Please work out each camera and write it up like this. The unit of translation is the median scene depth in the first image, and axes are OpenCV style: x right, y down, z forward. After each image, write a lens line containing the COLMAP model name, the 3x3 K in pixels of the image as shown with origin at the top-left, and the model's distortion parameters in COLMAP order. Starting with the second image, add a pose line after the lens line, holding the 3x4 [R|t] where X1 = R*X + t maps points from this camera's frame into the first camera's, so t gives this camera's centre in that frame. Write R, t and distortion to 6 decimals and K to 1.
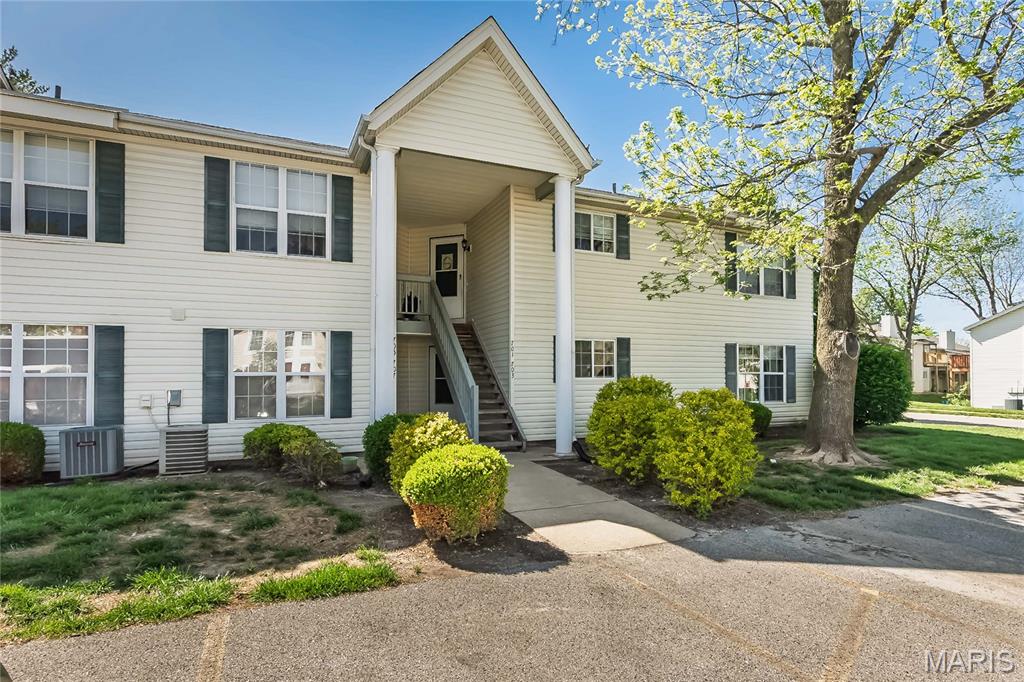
lens RADIAL K [[397.4, 0, 531.7], [0, 397.4, 378.8], [0, 0, 1]] dist [-0.005864, 0.000845]
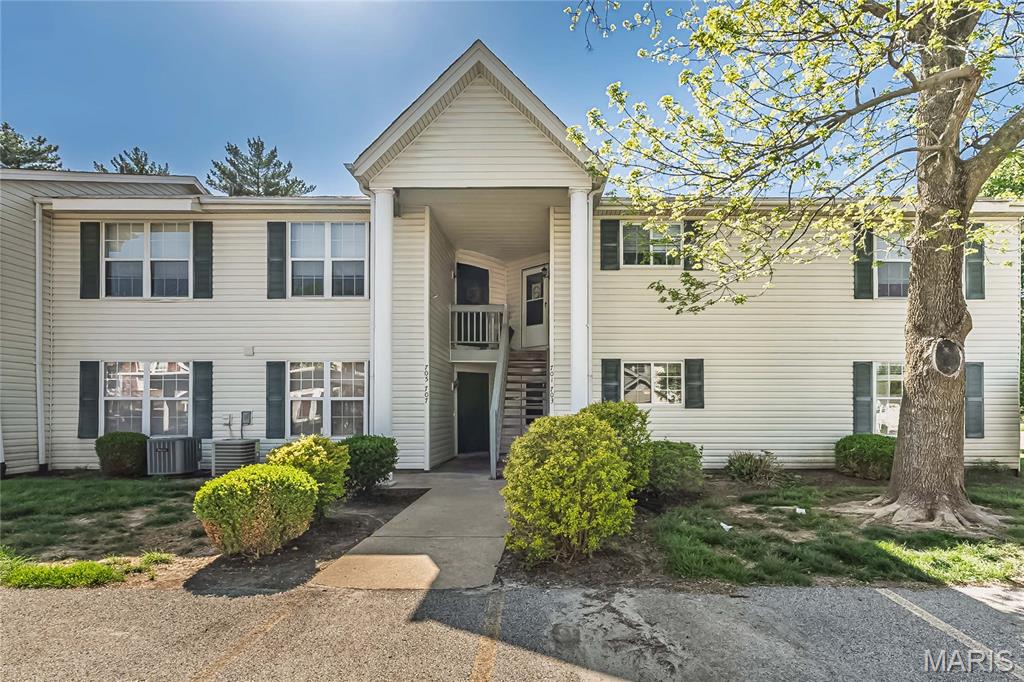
lens RADIAL K [[388.1, 0, 510.1], [0, 388.1, 407.4], [0, 0, 1]] dist [0.000277, -0.000865]
pose [[0.947679, 0.006901, -0.319150, 0.287429], [-0.004038, 0.999945, 0.009632, 0.000792], [0.319199, -0.007839, 0.947655, 0.091420]]
